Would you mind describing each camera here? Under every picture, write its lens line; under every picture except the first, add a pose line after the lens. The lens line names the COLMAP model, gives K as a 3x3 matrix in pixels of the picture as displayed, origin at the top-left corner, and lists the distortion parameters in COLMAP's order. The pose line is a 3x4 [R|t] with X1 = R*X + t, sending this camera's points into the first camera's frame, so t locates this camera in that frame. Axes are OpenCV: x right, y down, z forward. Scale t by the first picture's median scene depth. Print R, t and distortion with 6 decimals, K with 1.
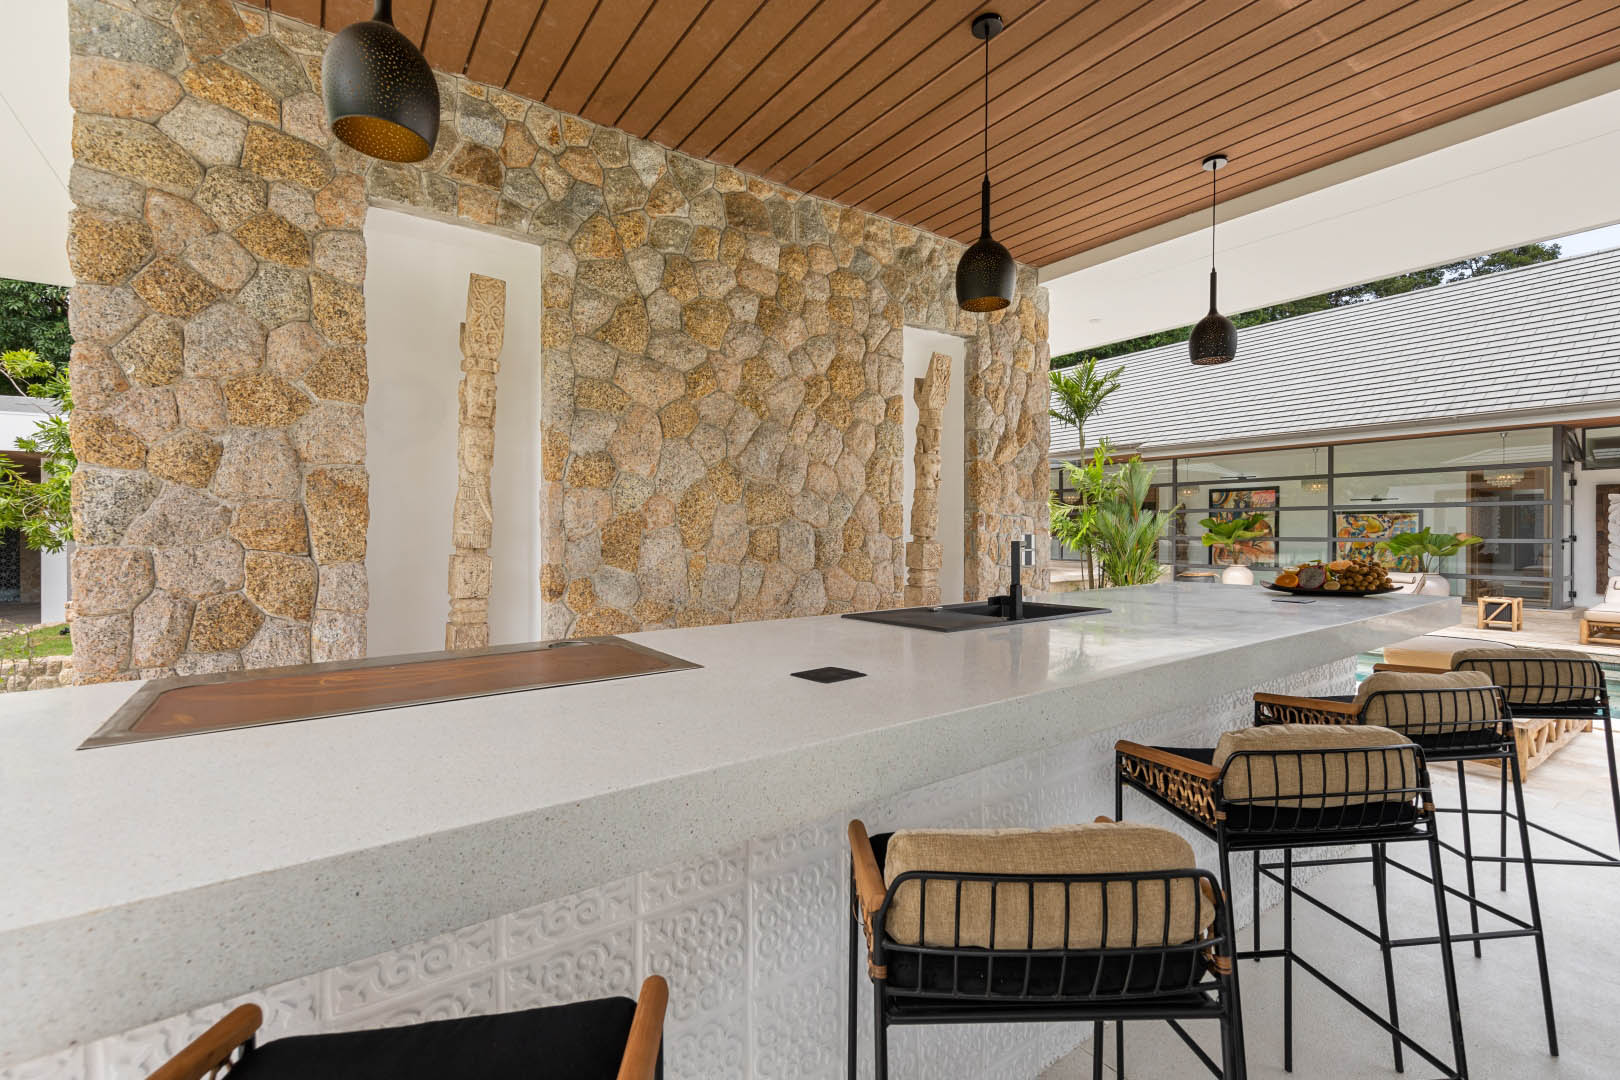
lens RADIAL K [[743.2, 0, 817.2], [0, 743.2, 535.2], [0, 0, 1]] dist [0.000438, 0.000302]
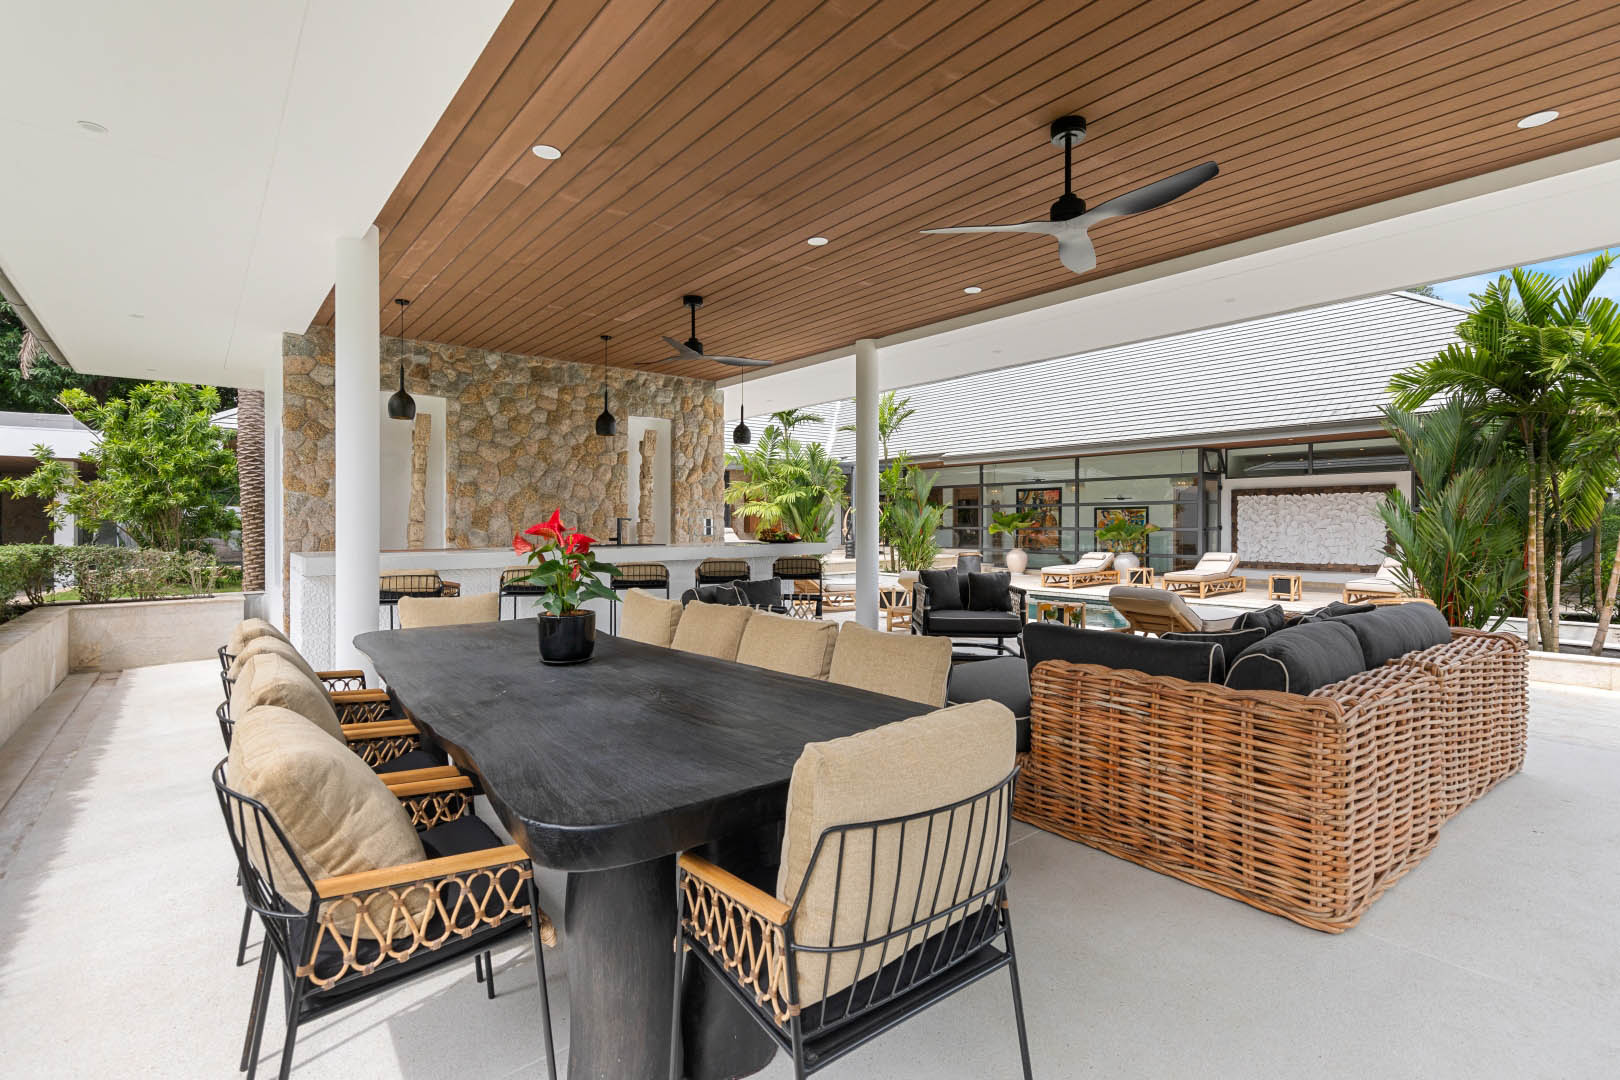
lens RADIAL K [[743.2, 0, 804.8], [0, 743.2, 531.9], [0, 0, 1]] dist [0.000438, 0.000302]
pose [[0.997774, 0.003638, 0.066579, 0.547611], [-0.004003, 0.999978, 0.005359, 0.029244], [-0.066558, -0.005614, 0.997767, -1.291785]]
